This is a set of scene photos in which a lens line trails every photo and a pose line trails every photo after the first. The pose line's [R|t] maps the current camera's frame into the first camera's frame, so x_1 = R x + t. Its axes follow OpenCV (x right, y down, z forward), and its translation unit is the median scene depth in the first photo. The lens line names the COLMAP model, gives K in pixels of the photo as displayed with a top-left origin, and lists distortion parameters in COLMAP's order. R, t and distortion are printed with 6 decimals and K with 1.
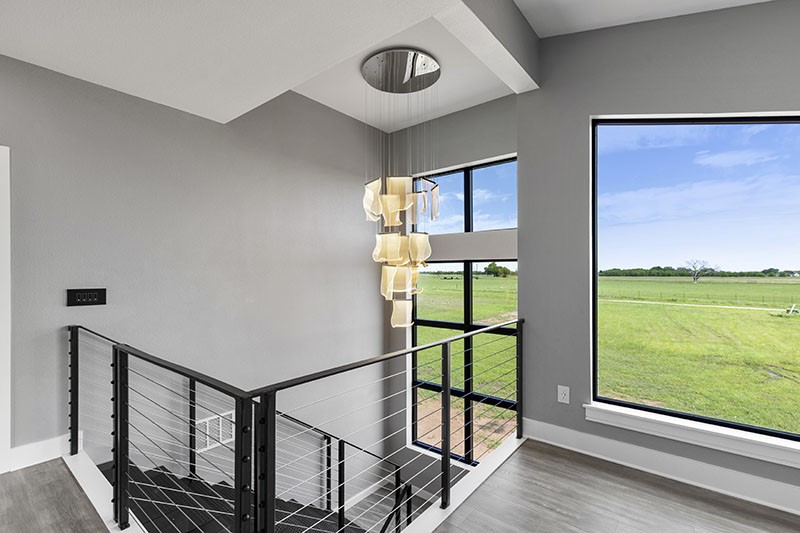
lens RADIAL K [[372.2, 0, 402.9], [0, 372.2, 270.6], [0, 0, 1]] dist [0.003914, 0.000215]
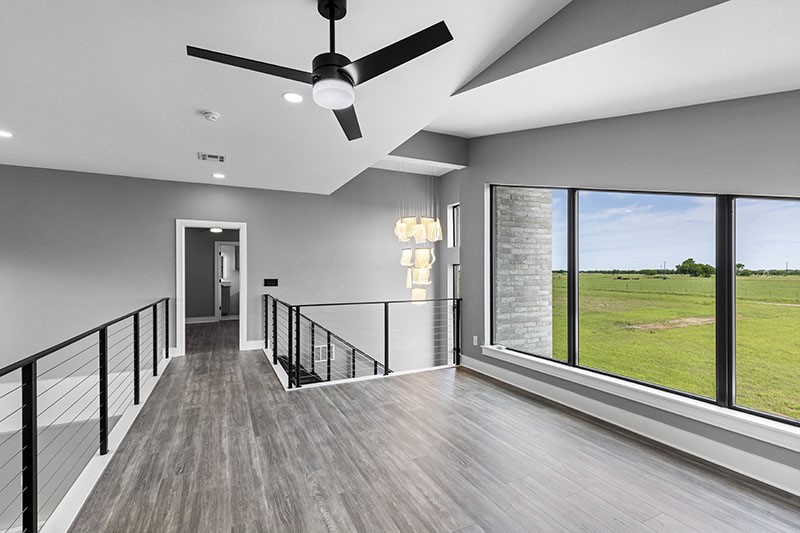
lens RADIAL K [[372.2, 0, 398.0], [0, 372.2, 269.9], [0, 0, 1]] dist [0.003914, 0.000215]
pose [[0.903085, -0.004271, -0.429440, 0.841596], [0.004367, 0.999990, -0.000762, -0.001897], [0.429439, -0.001187, 0.903095, -0.733273]]
